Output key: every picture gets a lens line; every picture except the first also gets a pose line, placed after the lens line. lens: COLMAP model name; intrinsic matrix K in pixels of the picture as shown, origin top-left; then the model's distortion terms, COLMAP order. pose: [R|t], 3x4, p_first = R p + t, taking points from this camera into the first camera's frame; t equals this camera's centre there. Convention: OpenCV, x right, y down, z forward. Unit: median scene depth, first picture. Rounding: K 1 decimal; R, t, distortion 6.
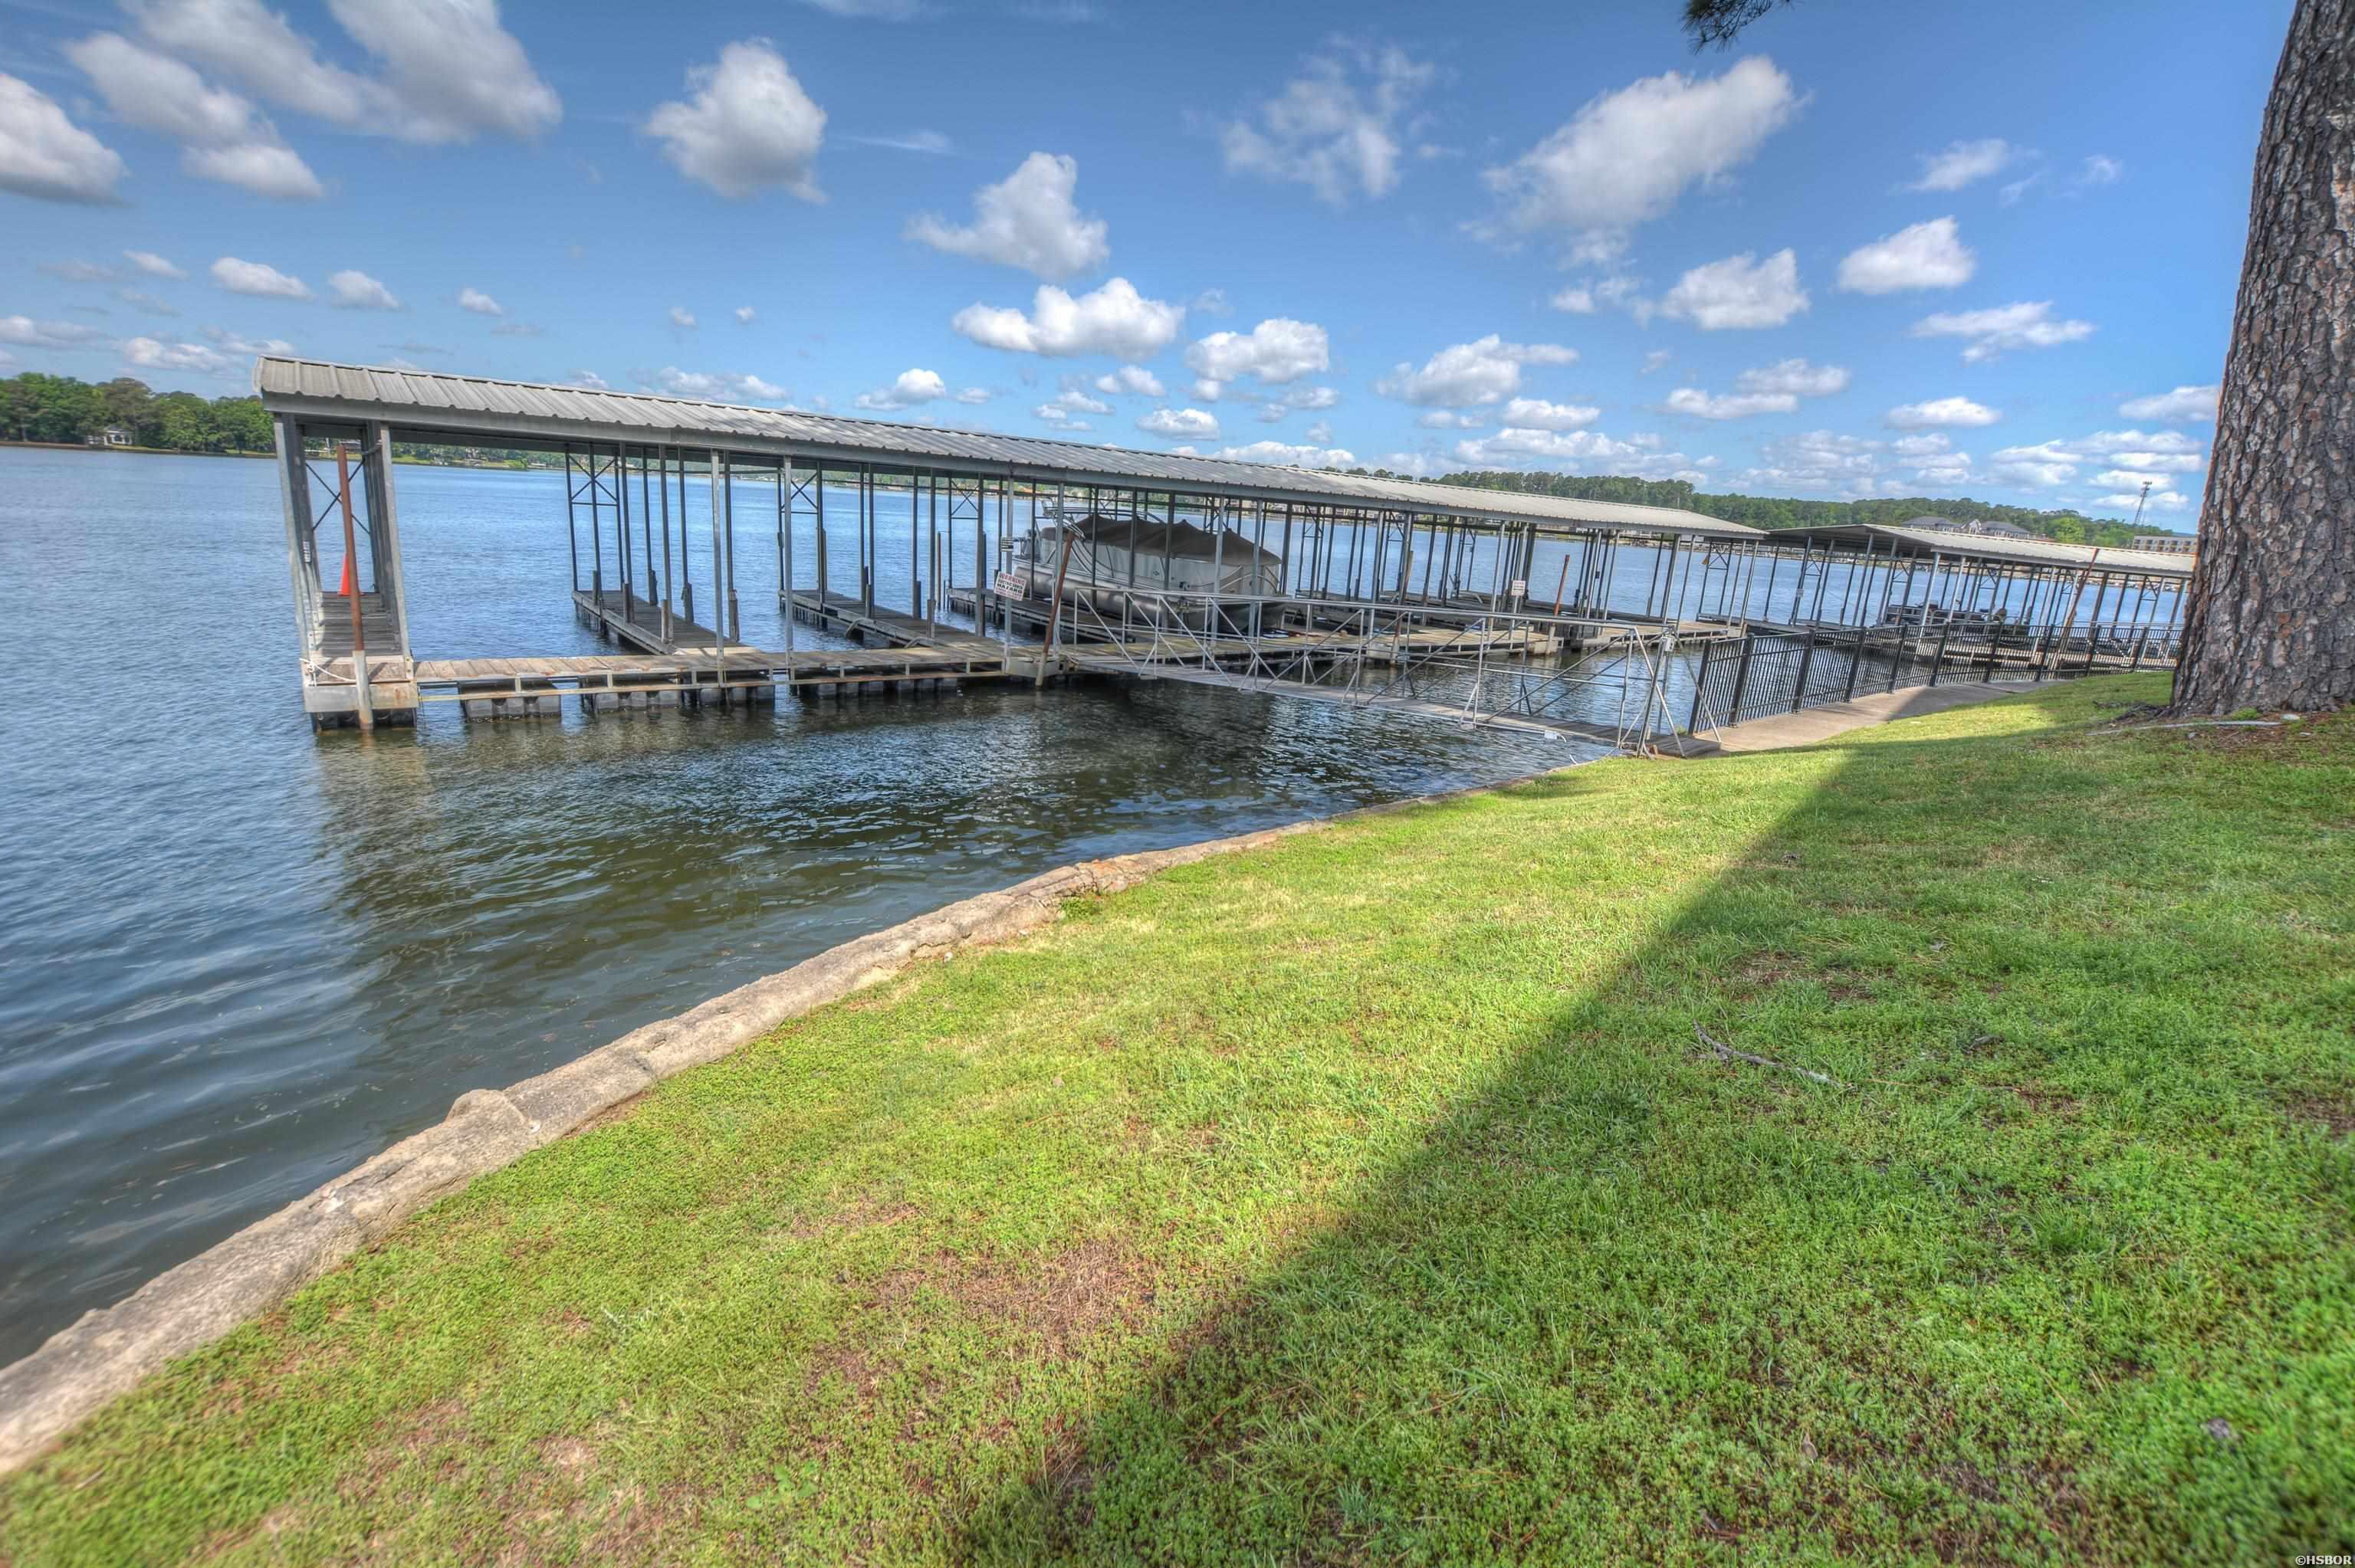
lens RADIAL K [[1038.3, 0, 1168.2], [0, 1038.3, 778.3], [0, 0, 1]] dist [-0.038292, 0.006329]
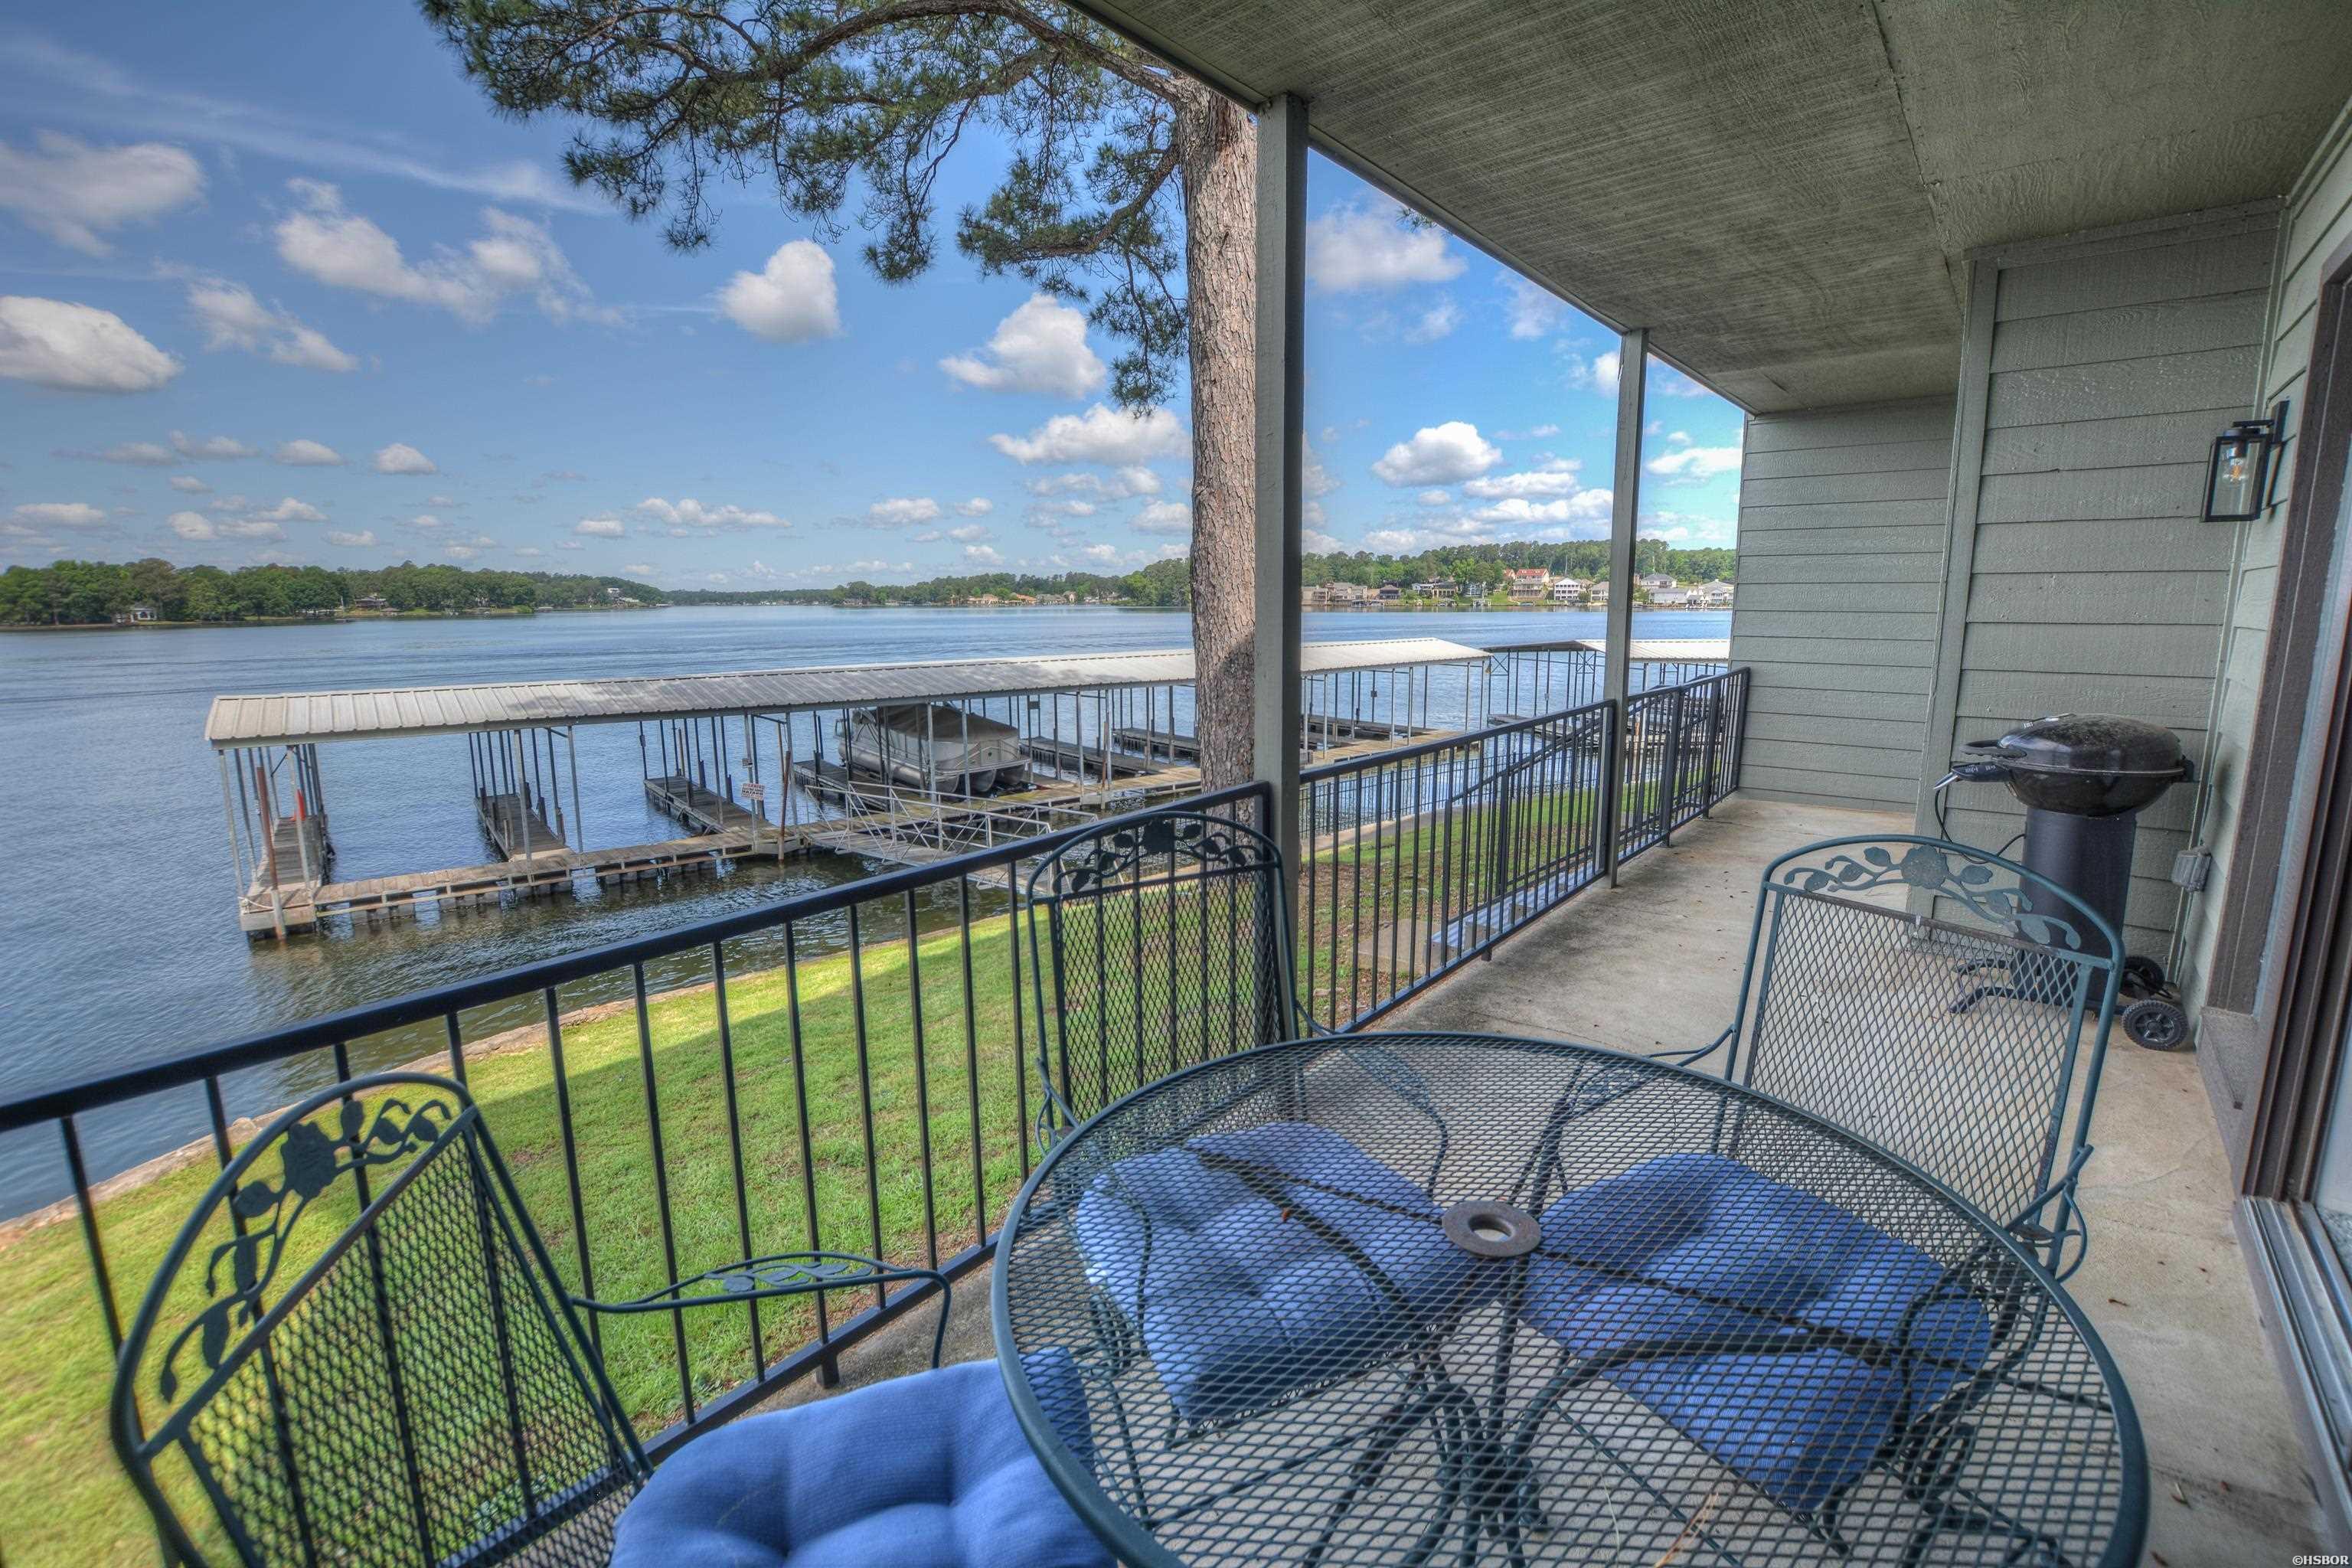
lens RADIAL K [[1037.1, 0, 1166.7], [0, 1037.1, 778.3], [0, 0, 1]] dist [-0.038292, 0.006329]
pose [[0.997386, -0.071594, -0.009817, 0.383036], [0.070507, 0.993890, -0.084920, -0.040093], [0.015837, 0.084006, 0.996339, -0.349592]]
